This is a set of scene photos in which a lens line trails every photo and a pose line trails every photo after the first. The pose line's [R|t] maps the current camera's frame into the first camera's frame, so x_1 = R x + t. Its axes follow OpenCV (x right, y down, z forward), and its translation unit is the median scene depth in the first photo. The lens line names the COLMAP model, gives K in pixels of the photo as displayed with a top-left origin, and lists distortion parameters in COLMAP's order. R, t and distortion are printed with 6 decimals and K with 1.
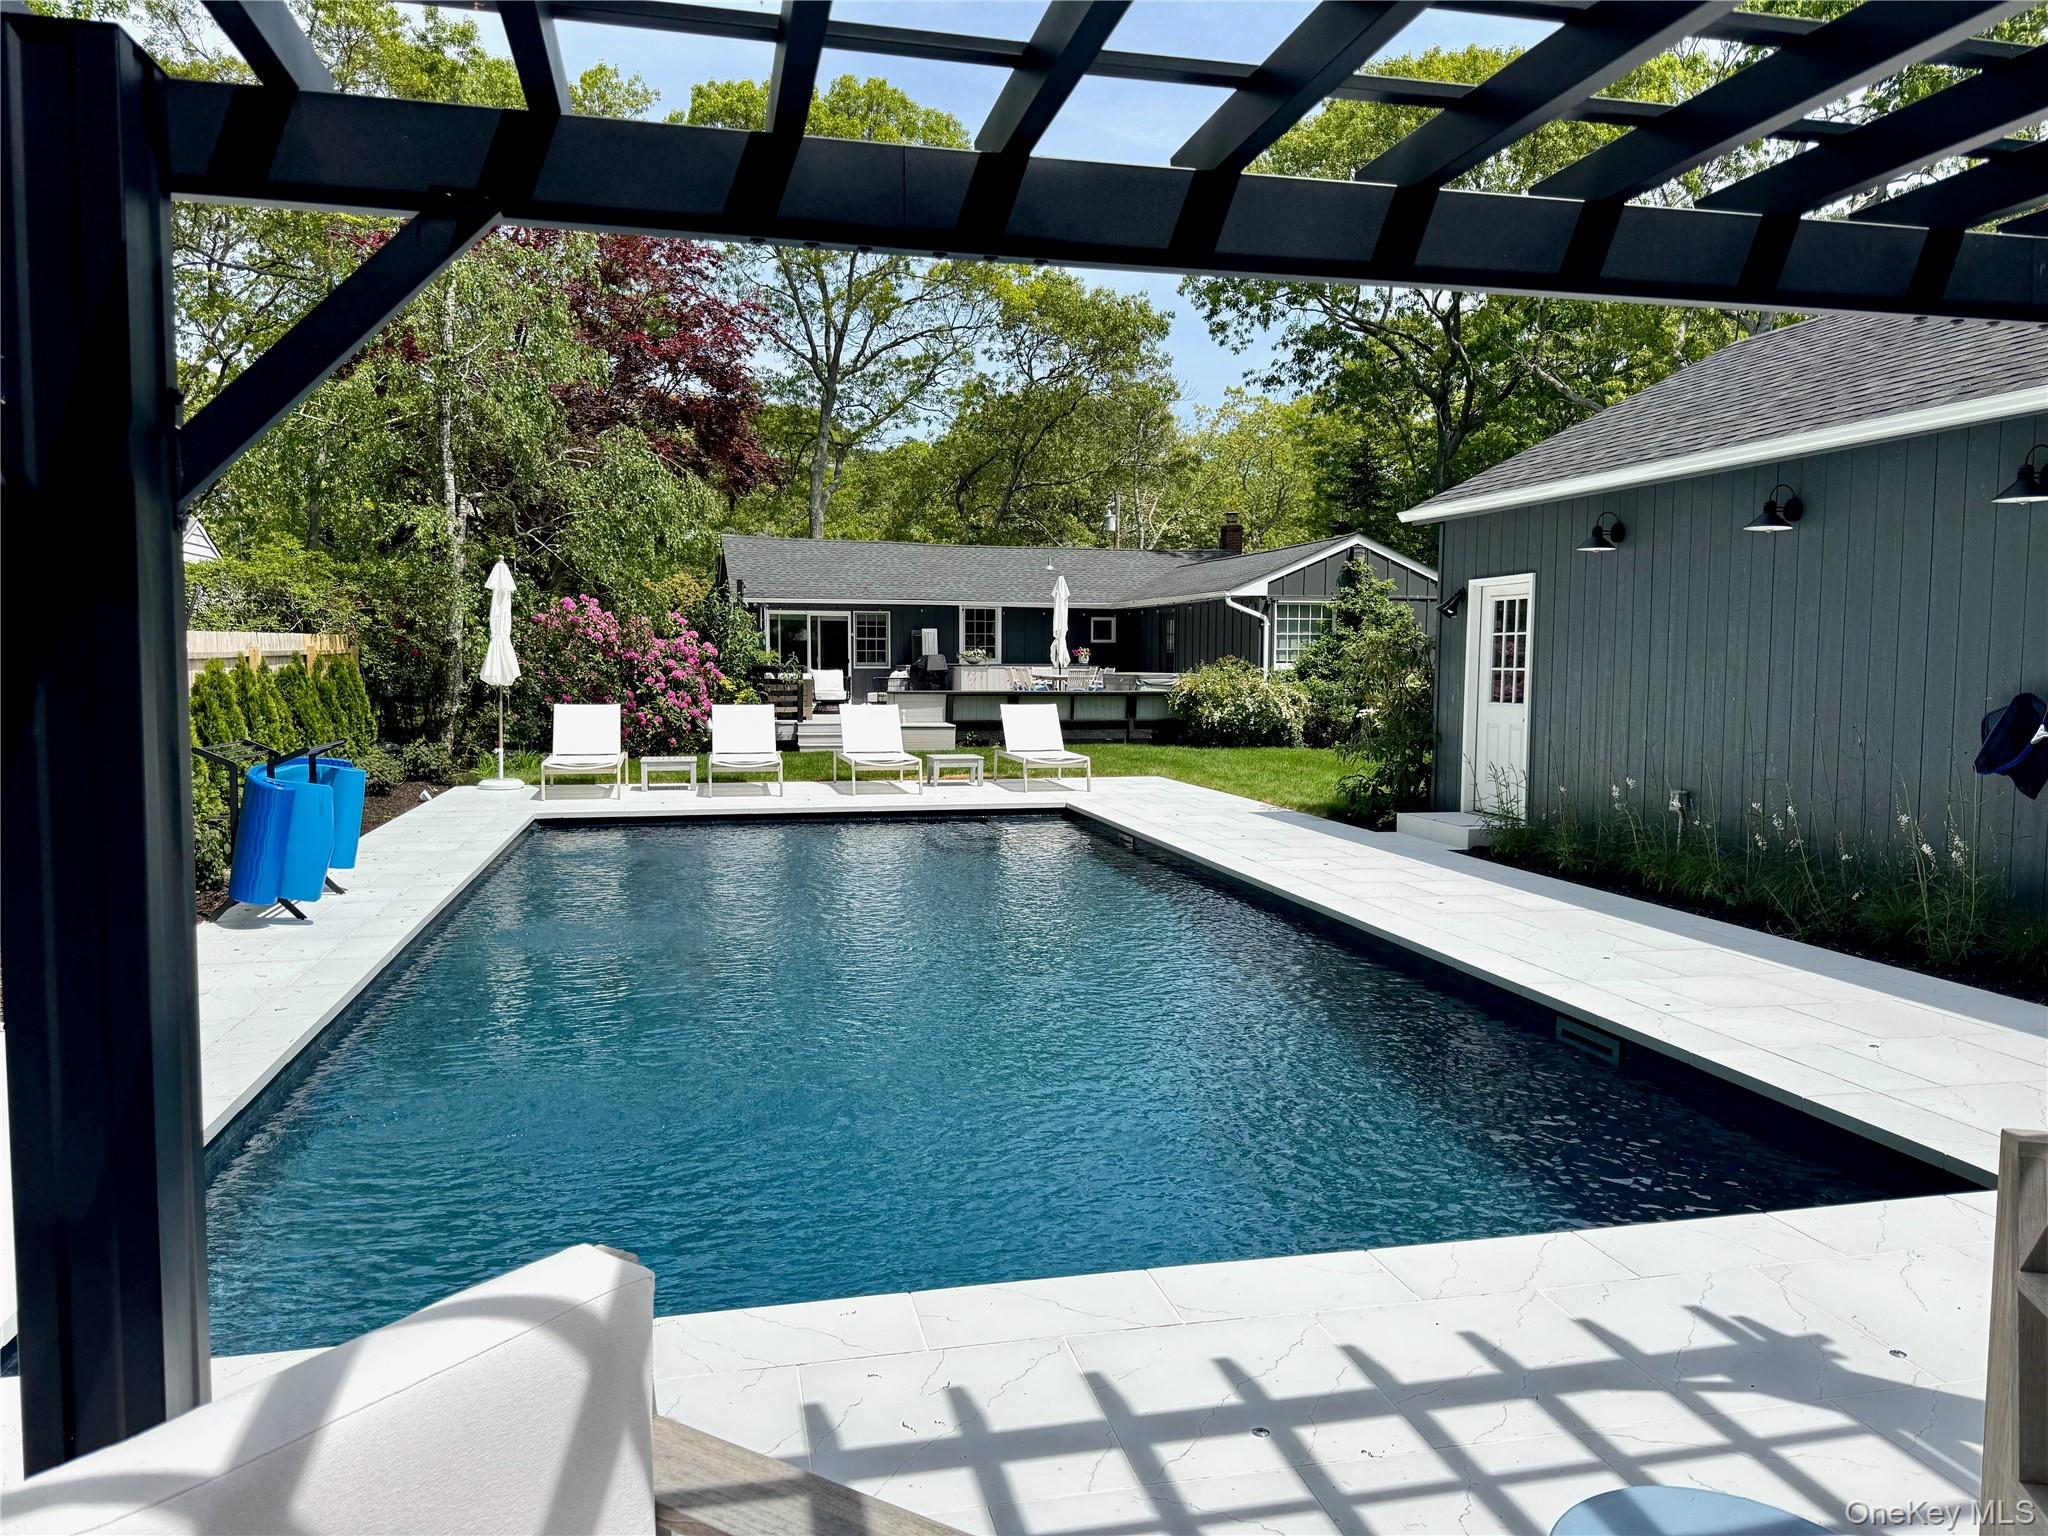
lens RADIAL K [[1384.7, 0, 971.9], [0, 1384.7, 760.5], [0, 0, 1]] dist [0.049622, -0.084590]
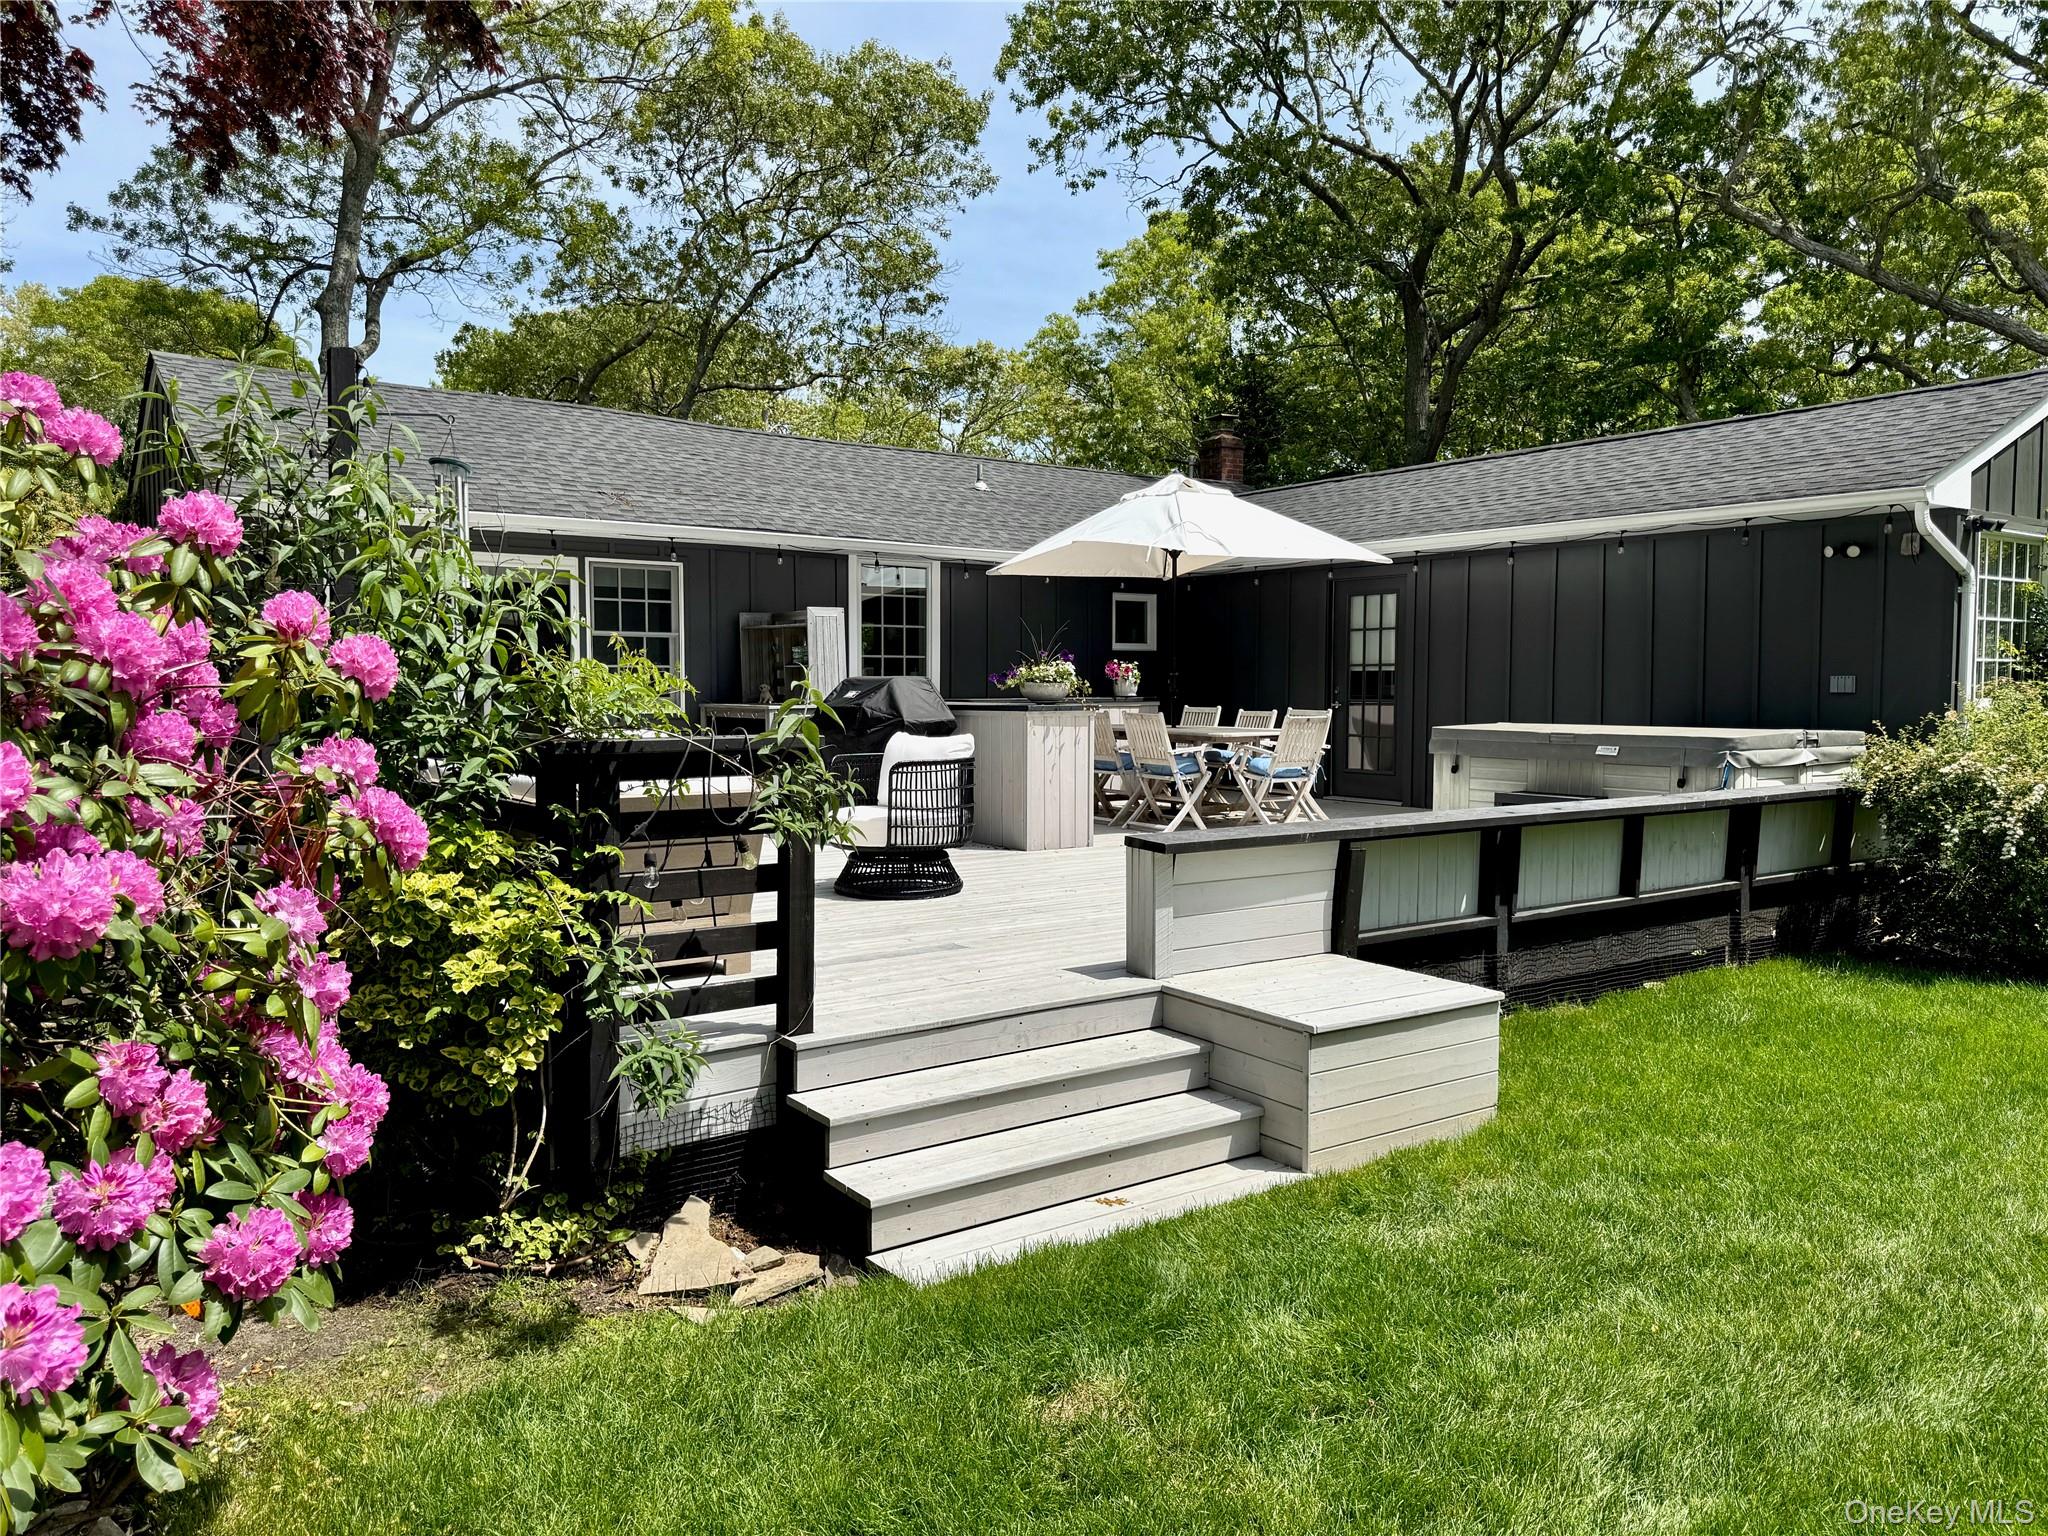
lens RADIAL K [[1384.7, 0, 971.9], [0, 1384.7, 760.5], [0, 0, 1]] dist [0.049622, -0.084590]
pose [[0.924734, -0.023197, 0.379905, -0.162590], [0.029590, 0.999502, -0.010997, -0.058369], [-0.379461, 0.021410, 0.924960, 0.769438]]
